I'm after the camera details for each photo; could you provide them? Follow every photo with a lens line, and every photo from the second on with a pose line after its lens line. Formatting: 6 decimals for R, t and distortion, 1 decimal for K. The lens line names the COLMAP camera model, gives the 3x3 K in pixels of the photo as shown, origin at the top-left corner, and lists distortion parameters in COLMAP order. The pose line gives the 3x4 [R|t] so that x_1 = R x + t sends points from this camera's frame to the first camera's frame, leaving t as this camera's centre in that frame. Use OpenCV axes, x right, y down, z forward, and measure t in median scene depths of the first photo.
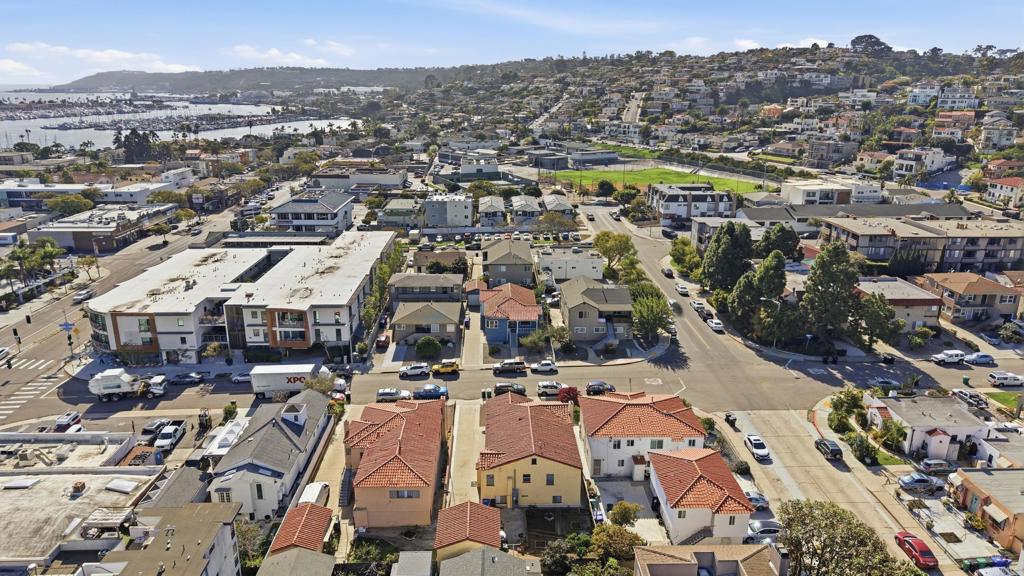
lens RADIAL K [[684.9, 0, 512.0], [0, 684.9, 288.0], [0, 0, 1]] dist [0.062062, -0.092591]
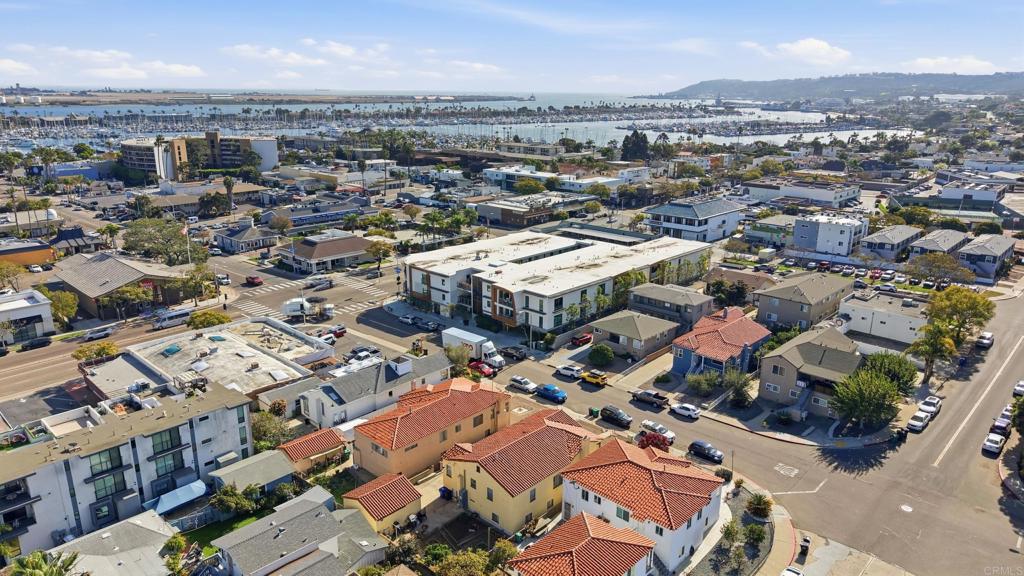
lens RADIAL K [[684.9, 0, 512.0], [0, 684.9, 288.0], [0, 0, 1]] dist [0.062062, -0.092591]
pose [[0.697603, 0.196329, -0.689061, 0.445919], [-0.203195, 0.976451, 0.072498, -0.053233], [0.687068, 0.089439, 0.721068, 0.191794]]
